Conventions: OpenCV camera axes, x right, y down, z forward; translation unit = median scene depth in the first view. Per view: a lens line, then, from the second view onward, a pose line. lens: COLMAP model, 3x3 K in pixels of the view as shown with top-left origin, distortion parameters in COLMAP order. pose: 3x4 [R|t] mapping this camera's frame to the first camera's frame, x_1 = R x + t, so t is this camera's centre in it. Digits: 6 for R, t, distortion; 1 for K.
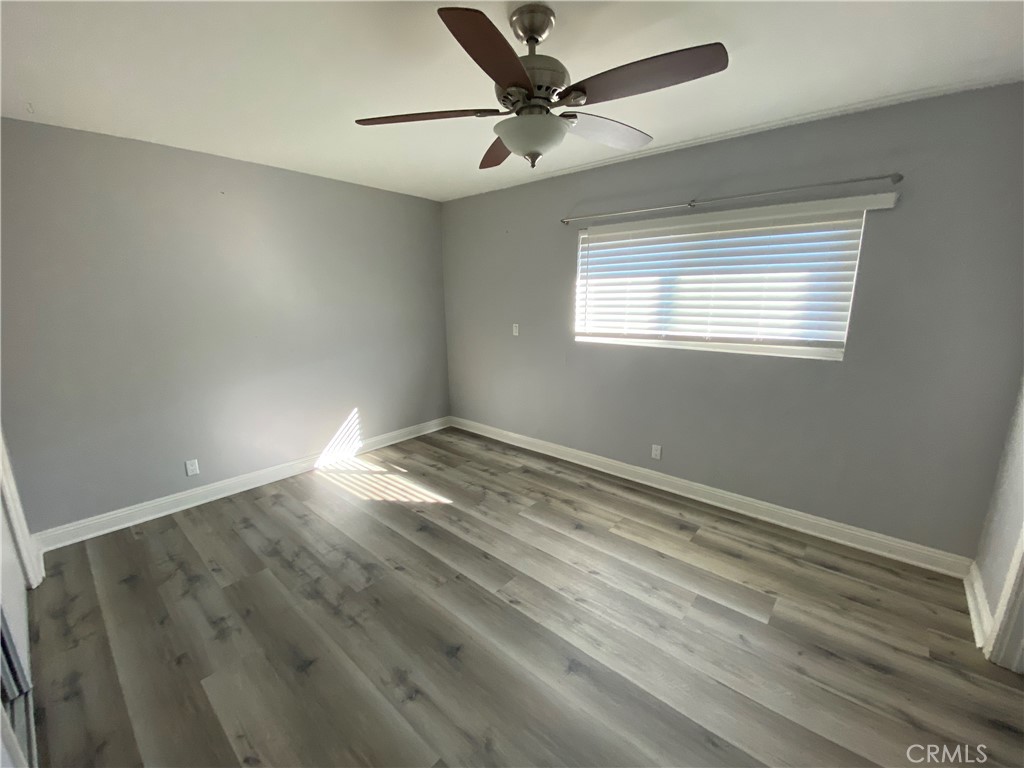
lens RADIAL K [[421.2, 0, 509.5], [0, 421.2, 386.6], [0, 0, 1]] dist [0.036570, -0.027678]
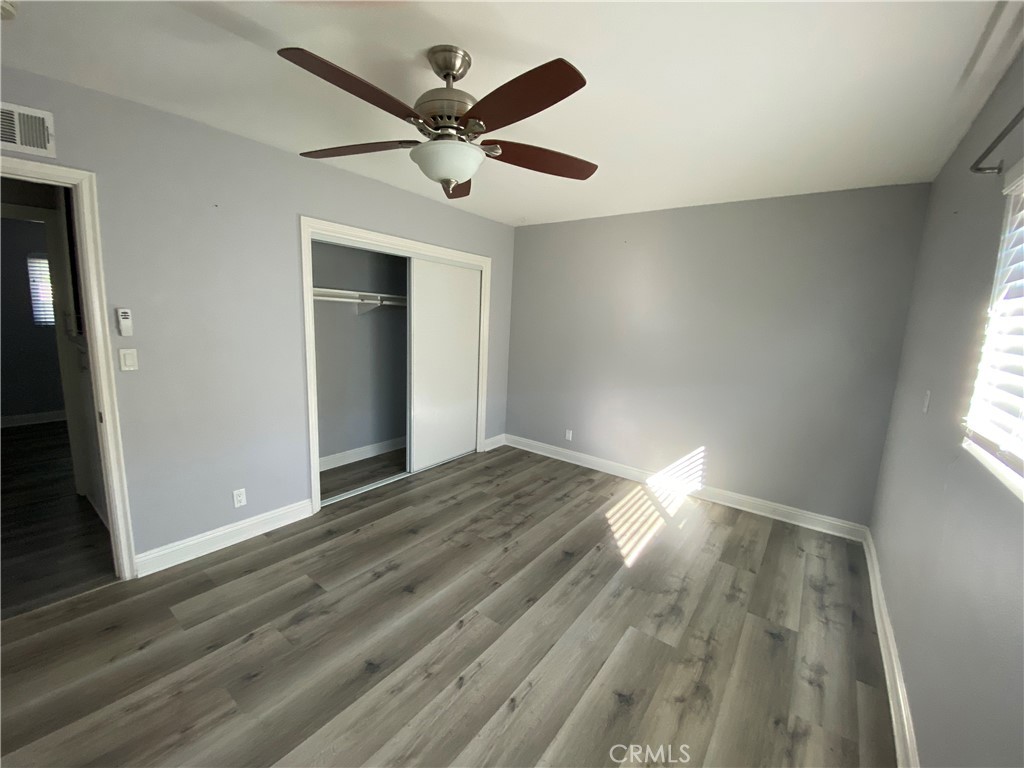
lens RADIAL K [[421.2, 0, 509.5], [0, 421.2, 386.6], [0, 0, 1]] dist [0.036570, -0.027678]
pose [[0.065777, 0.180234, -0.981422, 0.605062], [-0.256006, 0.953678, 0.157981, -0.137457], [0.964435, 0.240859, 0.108872, 0.593964]]
